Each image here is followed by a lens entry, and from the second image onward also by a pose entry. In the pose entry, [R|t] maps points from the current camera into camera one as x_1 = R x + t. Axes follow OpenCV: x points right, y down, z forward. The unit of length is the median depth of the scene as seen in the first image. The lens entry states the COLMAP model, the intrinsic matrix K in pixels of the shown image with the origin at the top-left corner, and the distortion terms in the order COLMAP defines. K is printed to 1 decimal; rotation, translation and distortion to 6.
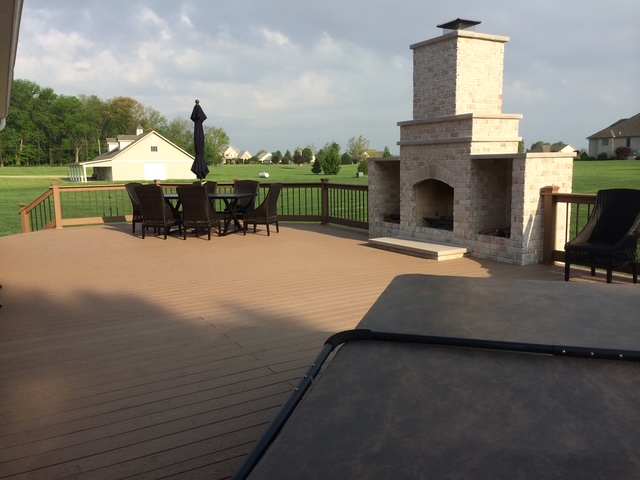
lens RADIAL K [[545.3, 0, 320.0], [0, 545.3, 240.0], [0, 0, 1]] dist [0.084807, -0.110145]
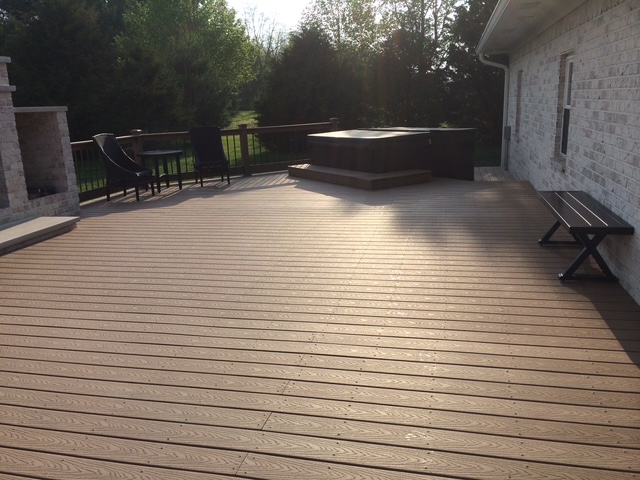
lens RADIAL K [[545.3, 0, 320.0], [0, 545.3, 240.0], [0, 0, 1]] dist [0.084807, -0.110145]
pose [[-0.732412, -0.118299, 0.670506, -0.474685], [0.151417, 0.931828, 0.329802, -0.126172], [-0.663812, 0.343077, -0.664569, 0.951339]]
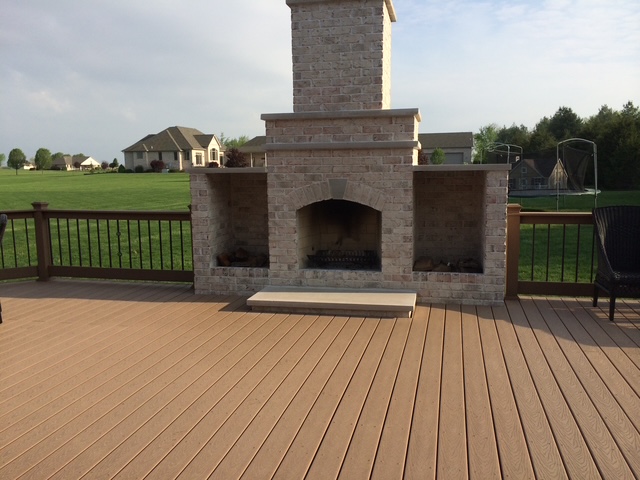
lens RADIAL K [[545.3, 0, 320.0], [0, 545.3, 240.0], [0, 0, 1]] dist [0.084807, -0.110145]
pose [[0.678353, -0.089847, 0.729222, -0.251386], [0.105314, 0.994137, 0.024520, -0.063022], [-0.727149, 0.060164, 0.683838, 0.430852]]
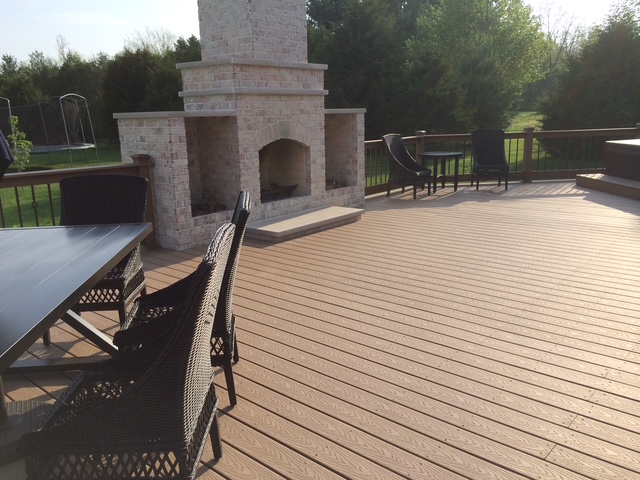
lens RADIAL K [[545.3, 0, 320.0], [0, 545.3, 240.0], [0, 0, 1]] dist [0.084807, -0.110145]
pose [[-0.336892, -0.188129, 0.922557, -0.467148], [0.164847, 0.952915, 0.254517, -0.131364], [-0.927000, 0.237825, -0.290017, 0.964666]]
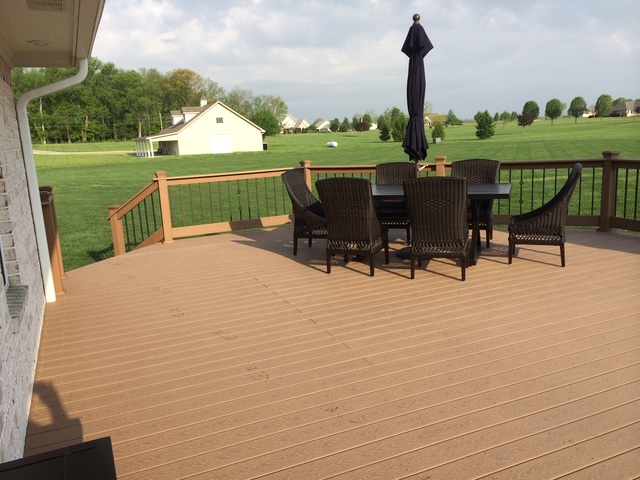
lens RADIAL K [[545.3, 0, 320.0], [0, 545.3, 240.0], [0, 0, 1]] dist [0.084807, -0.110145]
pose [[0.994882, -0.011837, -0.100349, -0.267503], [0.017561, 0.998257, 0.056348, -0.065717], [0.099507, -0.057821, 0.993355, 0.439447]]
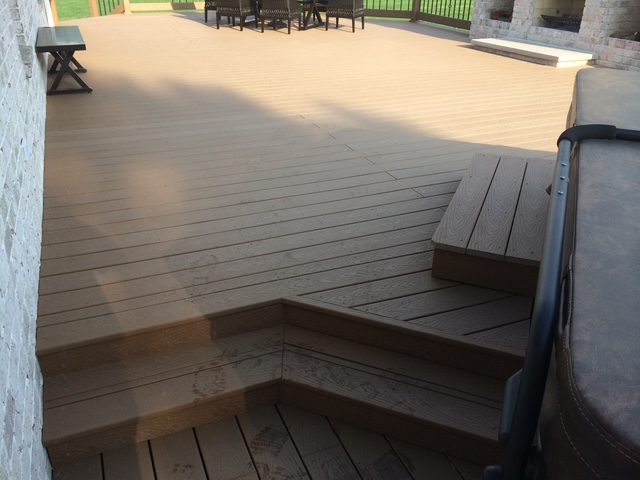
lens RADIAL K [[545.3, 0, 320.0], [0, 545.3, 240.0], [0, 0, 1]] dist [0.084807, -0.110145]
pose [[0.993069, 0.078718, -0.087278, -0.042150], [-0.045281, 0.941502, 0.333951, 0.013581], [0.108461, -0.327684, 0.938541, 0.032921]]
